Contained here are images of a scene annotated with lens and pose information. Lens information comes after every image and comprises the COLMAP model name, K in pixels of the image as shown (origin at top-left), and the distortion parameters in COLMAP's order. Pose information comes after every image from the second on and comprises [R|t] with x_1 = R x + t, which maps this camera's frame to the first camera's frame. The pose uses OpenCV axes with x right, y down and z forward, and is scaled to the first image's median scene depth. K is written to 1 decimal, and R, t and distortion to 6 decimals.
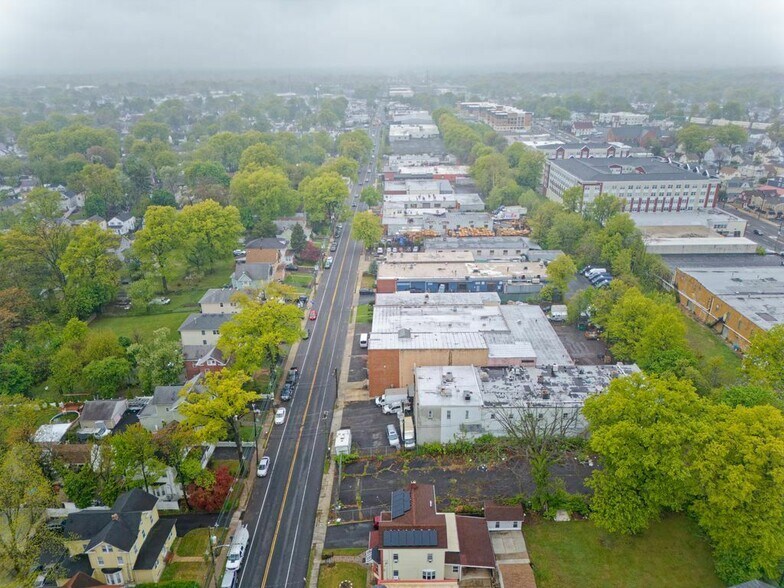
lens RADIAL K [[544.6, 0, 394.7], [0, 544.6, 292.8], [0, 0, 1]] dist [0.079372, -0.083215]
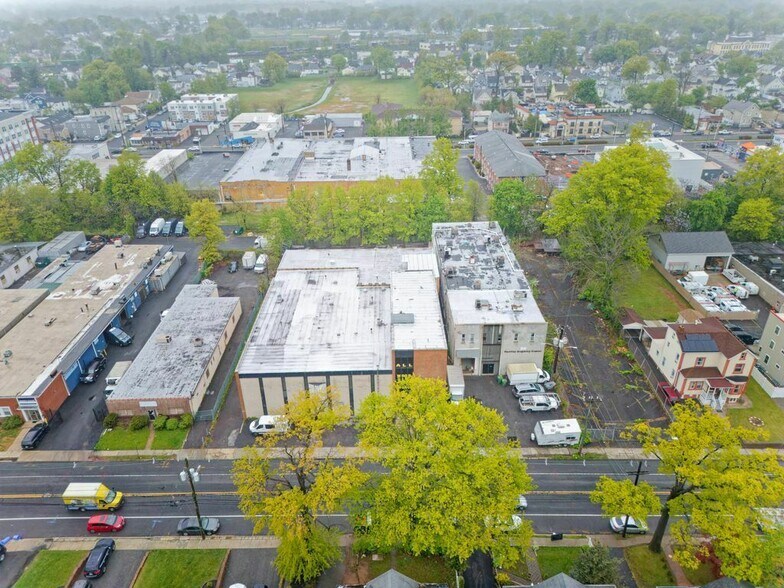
lens RADIAL K [[544.6, 0, 394.7], [0, 544.6, 292.8], [0, 0, 1]] dist [0.079372, -0.083215]
pose [[-0.012410, -0.467865, 0.883713, -0.381739], [0.395765, 0.809312, 0.434033, -0.167931], [-0.918268, 0.355129, 0.175121, 0.580395]]
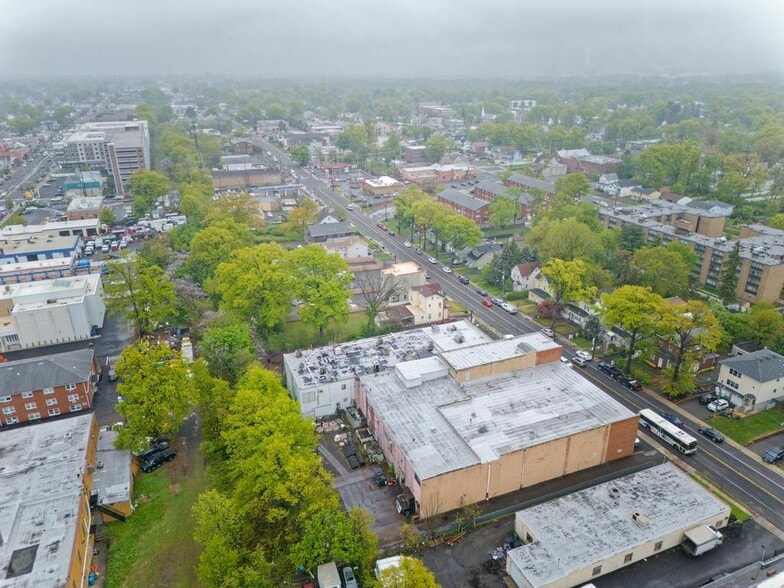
lens RADIAL K [[544.6, 0, 394.7], [0, 544.6, 292.8], [0, 0, 1]] dist [0.079372, -0.083215]
pose [[-0.926054, 0.158534, -0.342479, 0.364553], [-0.128805, 0.720225, 0.681678, -0.413163], [0.354731, 0.675384, -0.646547, 0.978007]]
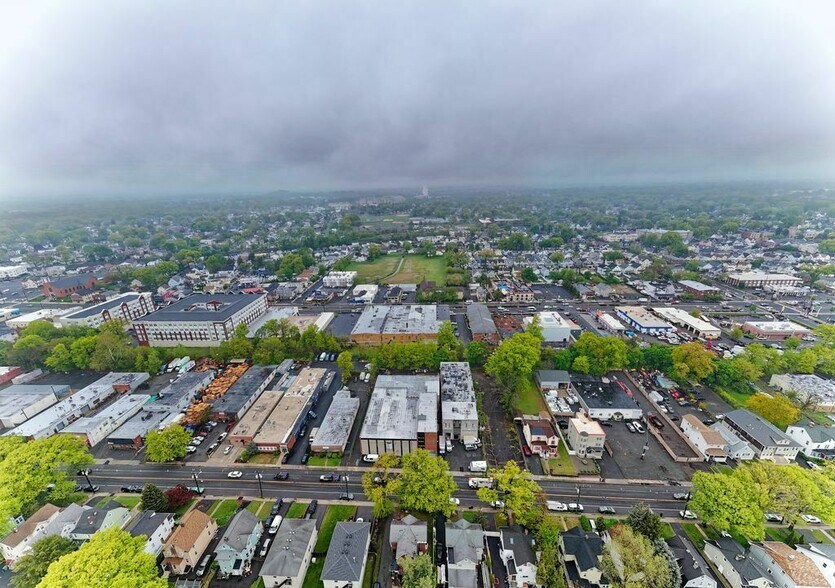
lens RADIAL K [[330.5, 0, 417.5], [0, 330.5, 294.0], [0, 0, 1]] dist [0.001034, 0.000027]
pose [[0.053468, -0.307007, 0.950204, -0.593526], [0.401195, 0.877992, 0.261100, -0.378145], [-0.914431, 0.367256, 0.170114, 0.449872]]
